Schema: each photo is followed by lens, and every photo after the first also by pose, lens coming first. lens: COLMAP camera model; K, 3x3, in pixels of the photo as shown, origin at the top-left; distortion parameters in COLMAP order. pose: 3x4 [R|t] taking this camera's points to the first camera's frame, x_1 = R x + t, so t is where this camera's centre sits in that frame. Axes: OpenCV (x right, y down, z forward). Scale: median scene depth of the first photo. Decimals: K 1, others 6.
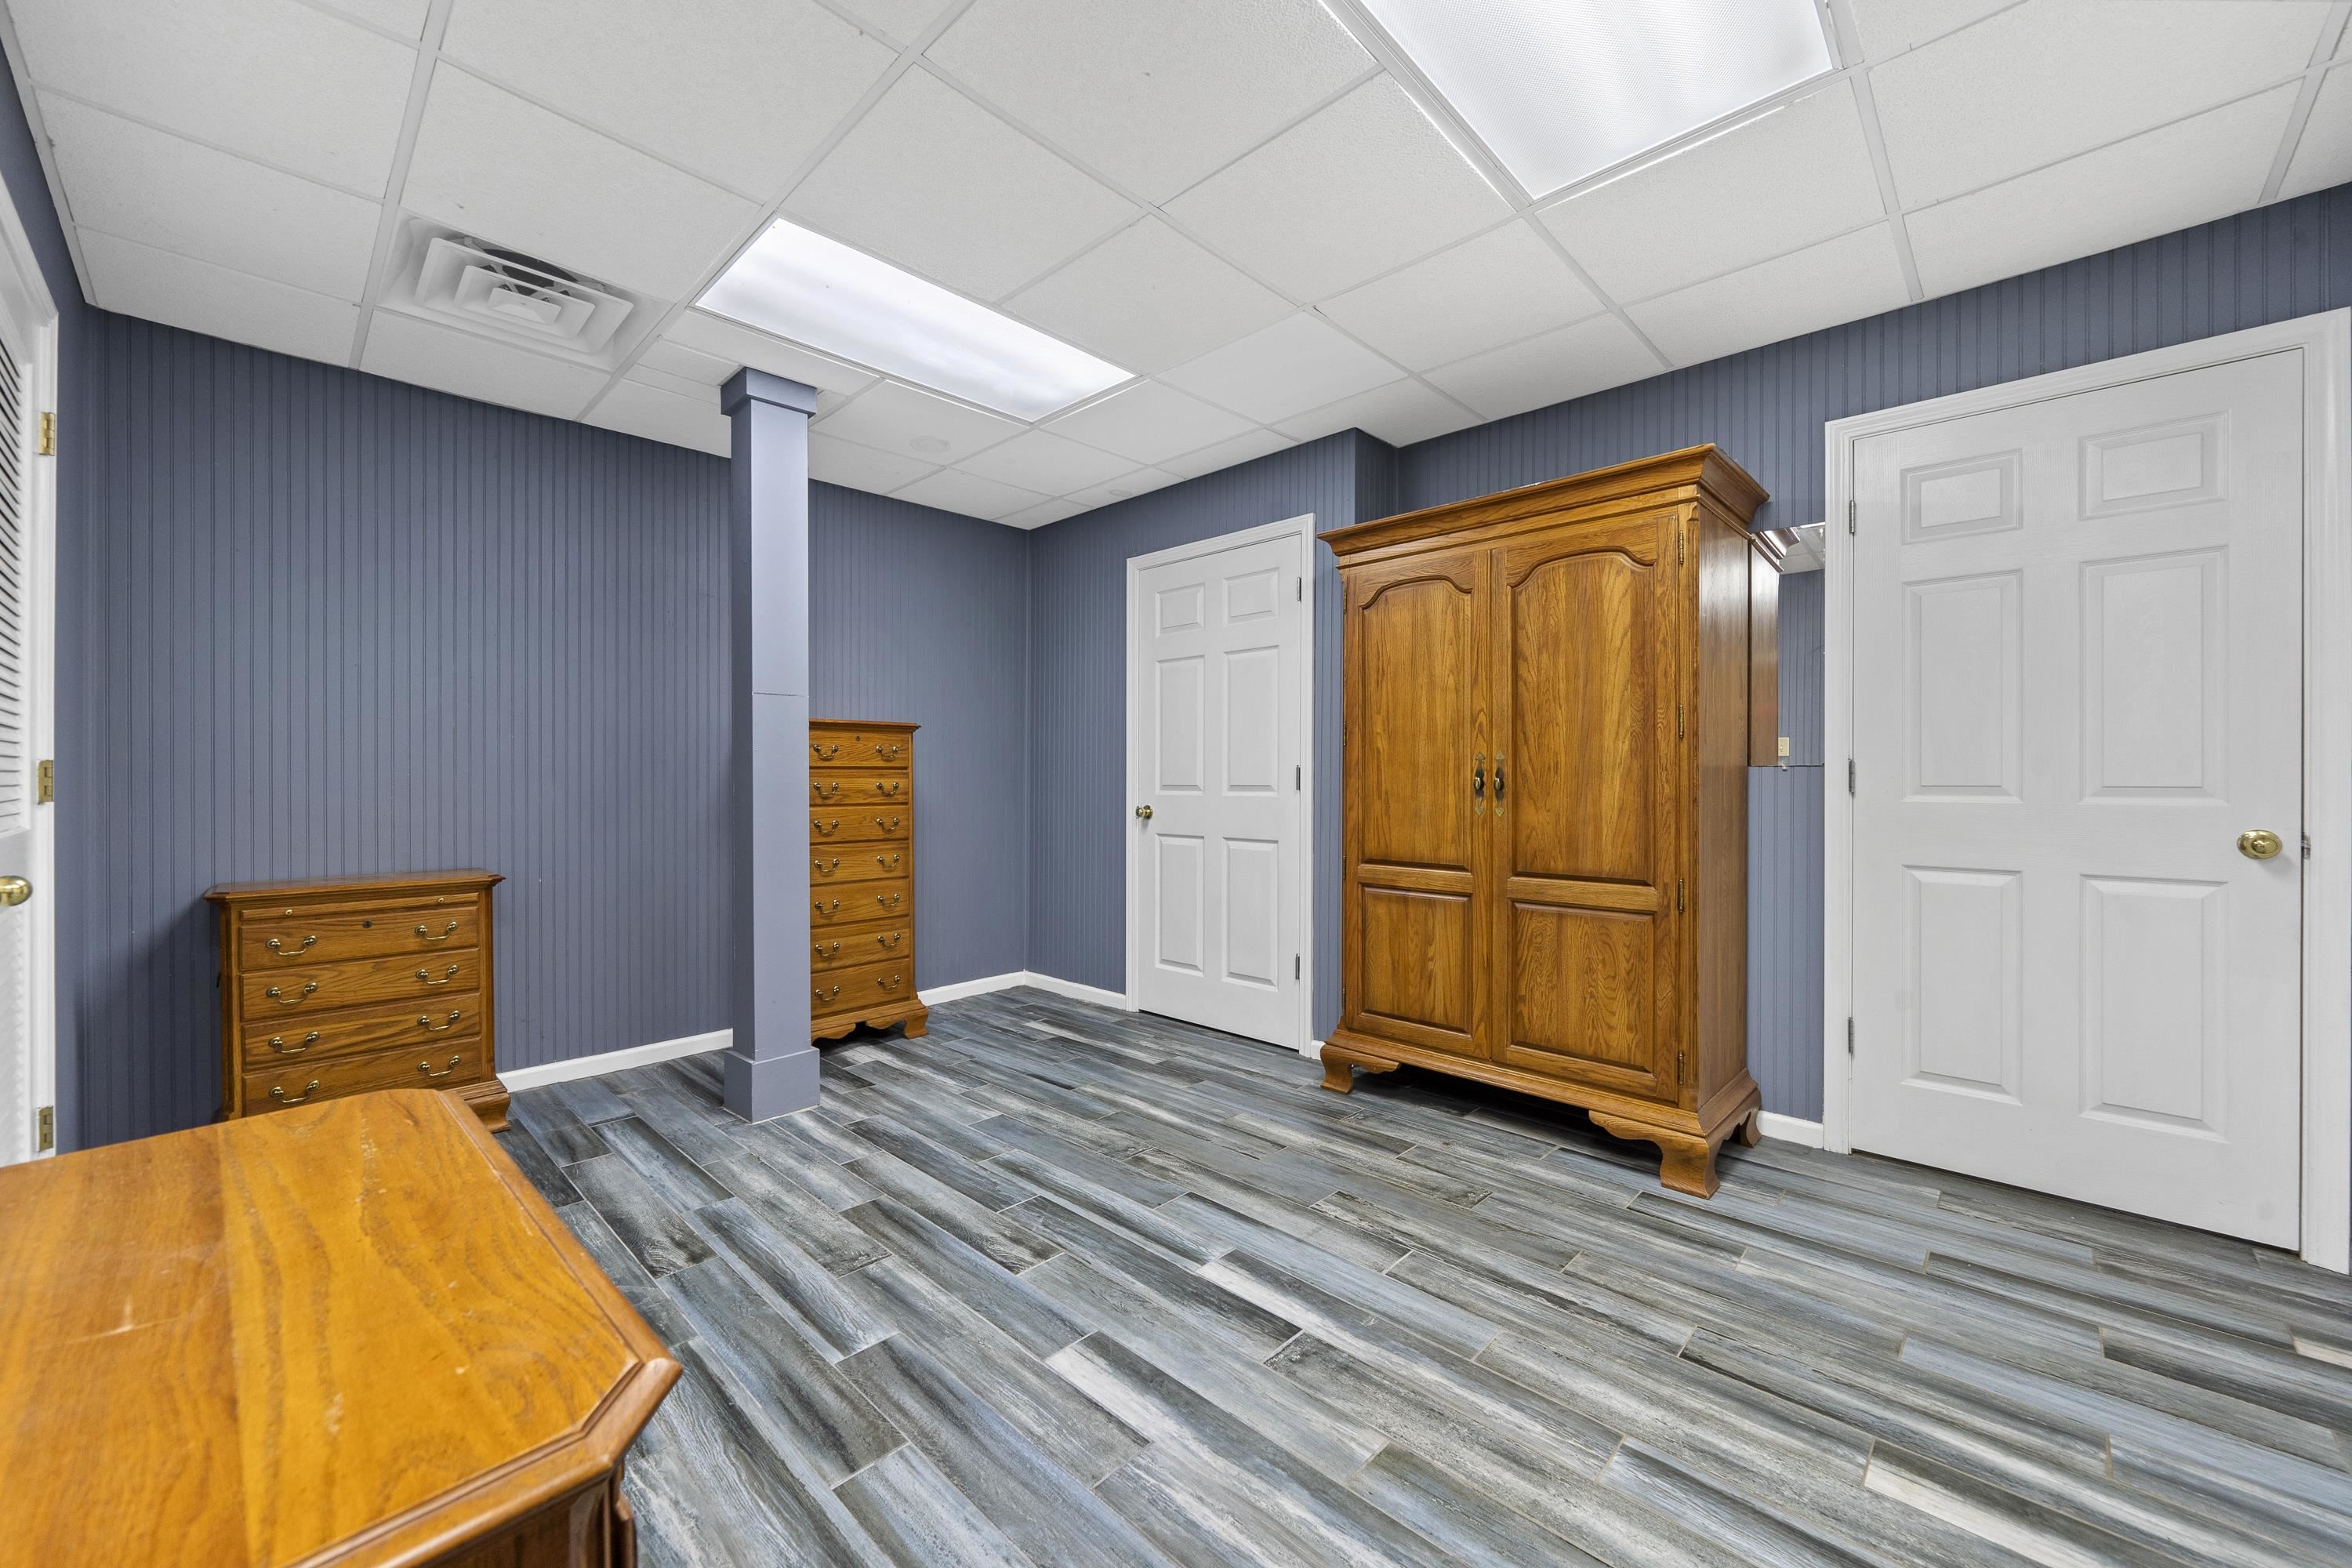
lens RADIAL K [[891.5, 0, 1178.3], [0, 891.5, 780.0], [0, 0, 1]] dist [-0.000060, 0.000387]
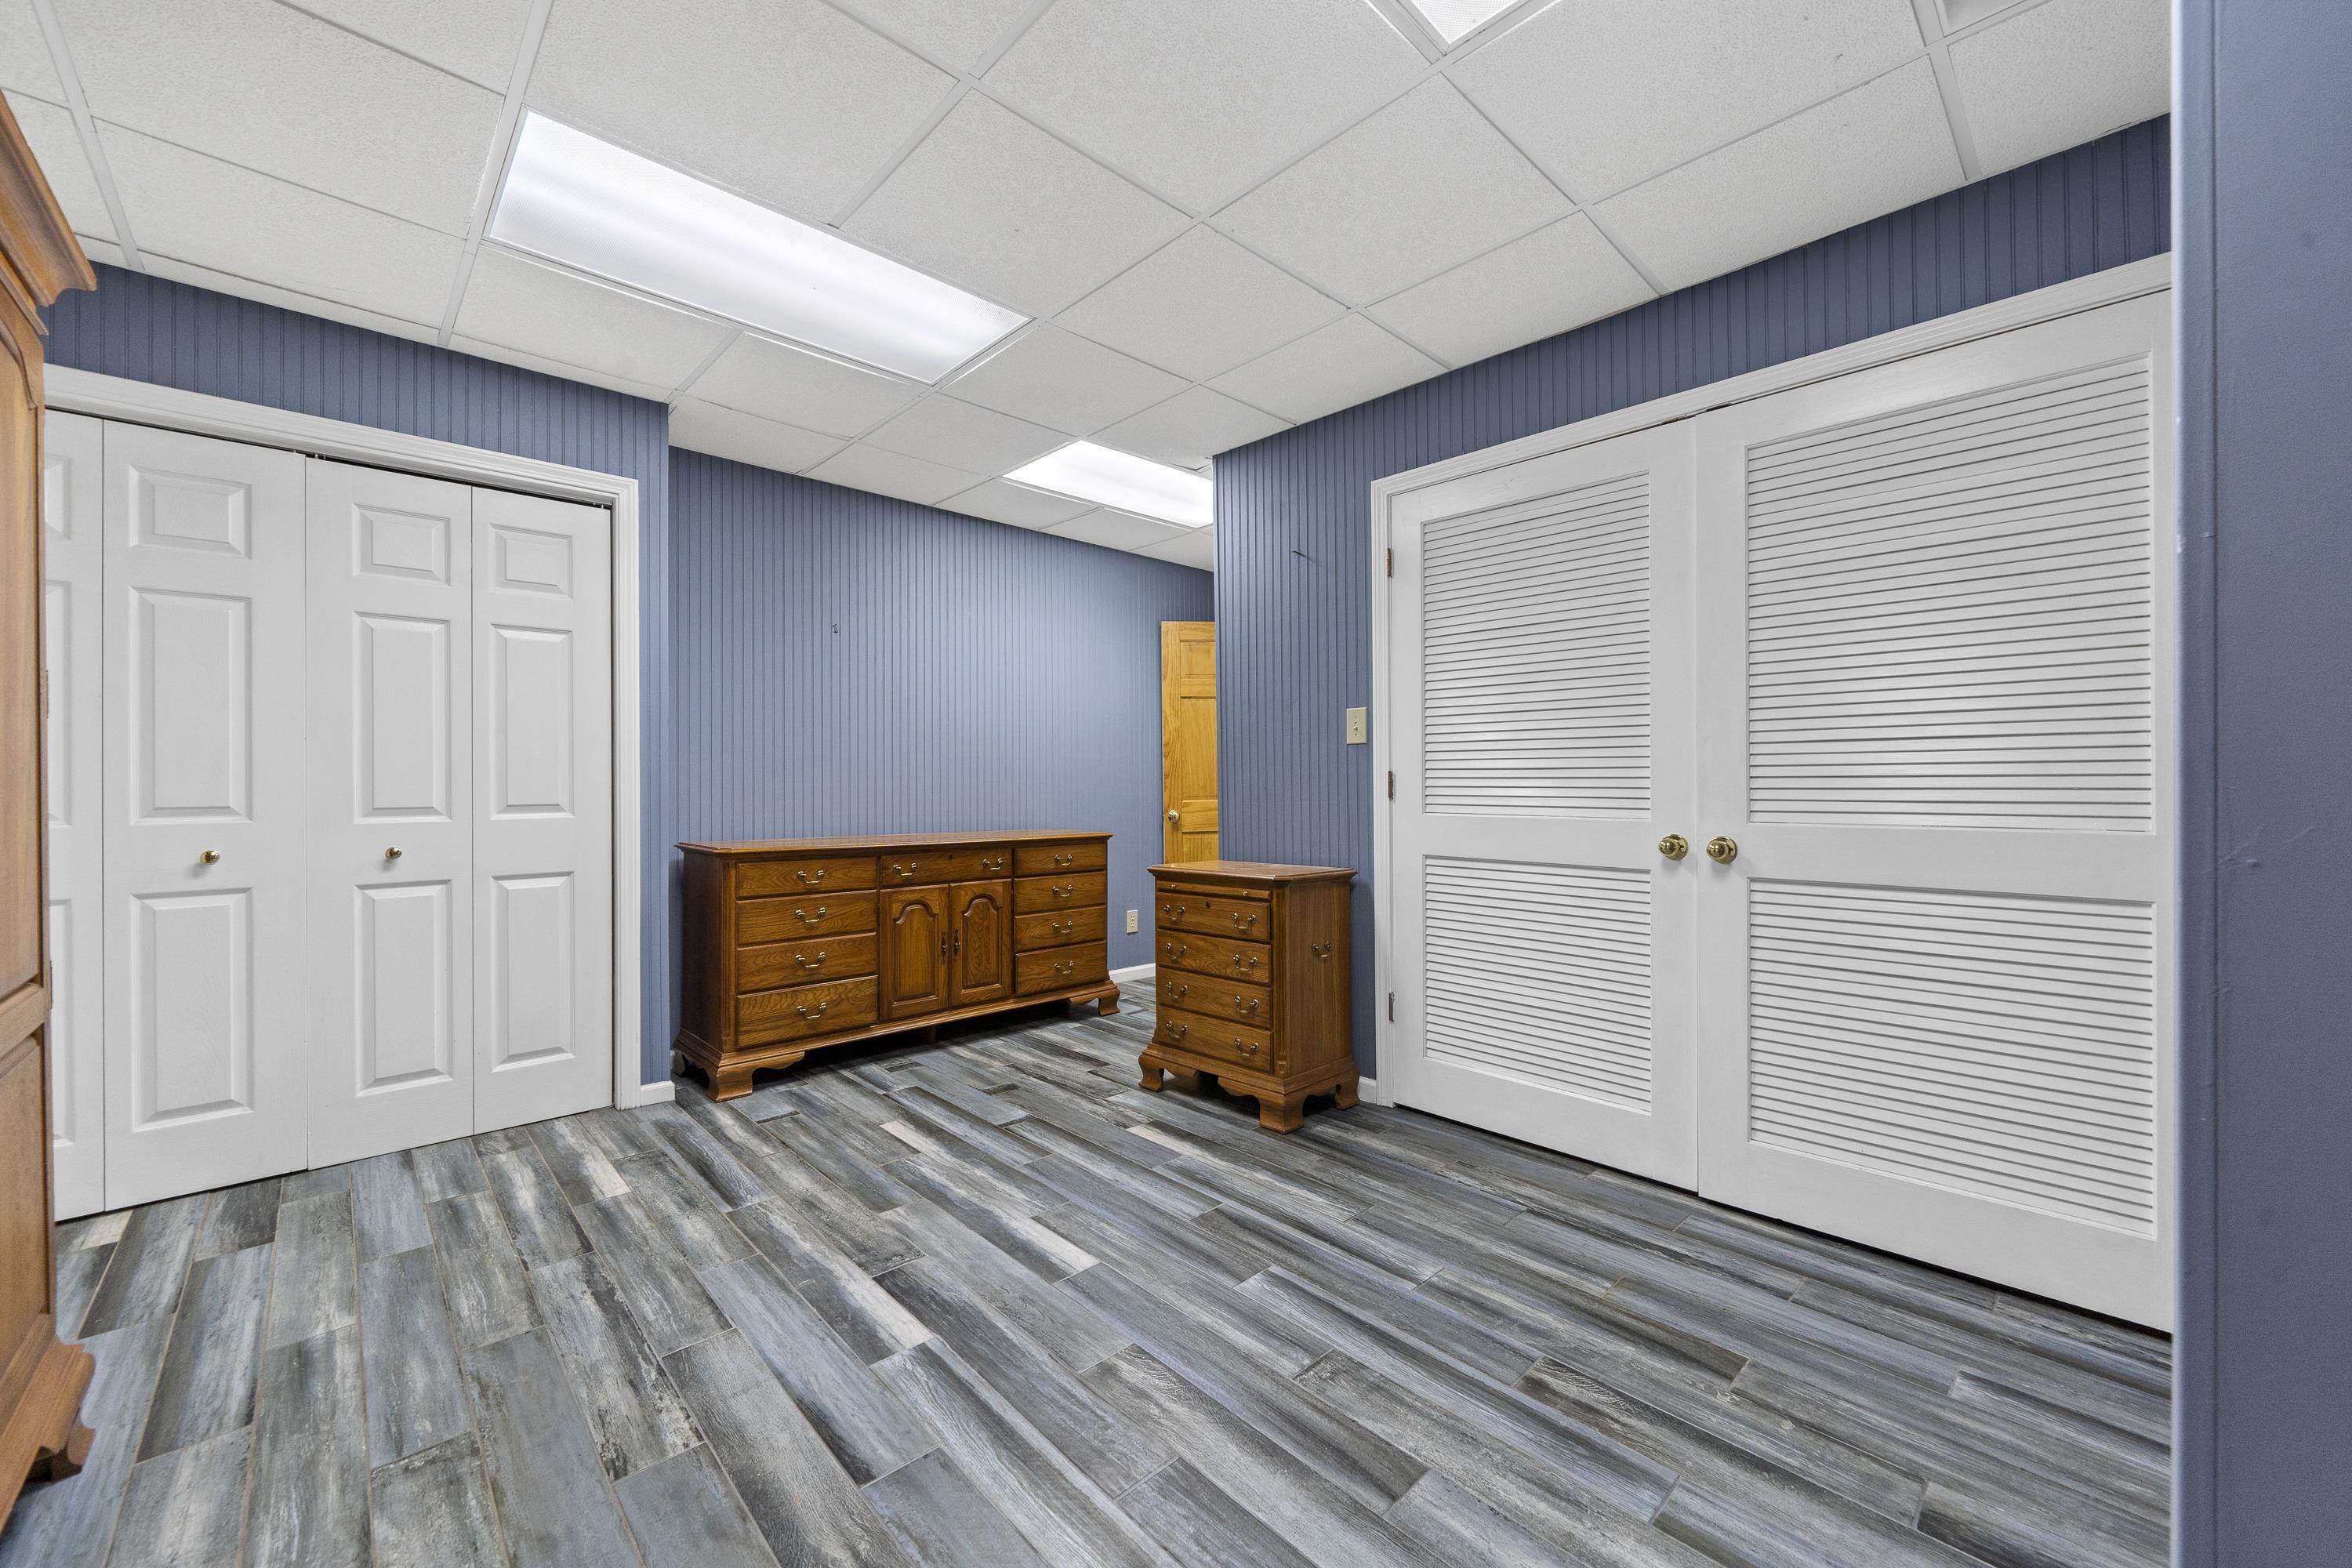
lens RADIAL K [[891.5, 0, 1173.1], [0, 891.5, 782.7], [0, 0, 1]] dist [-0.000060, 0.000387]
pose [[-0.998495, 0.004987, 0.054619, -0.293463], [0.005157, 0.999982, 0.002987, -0.006042], [-0.054603, 0.003264, -0.998503, 2.031211]]
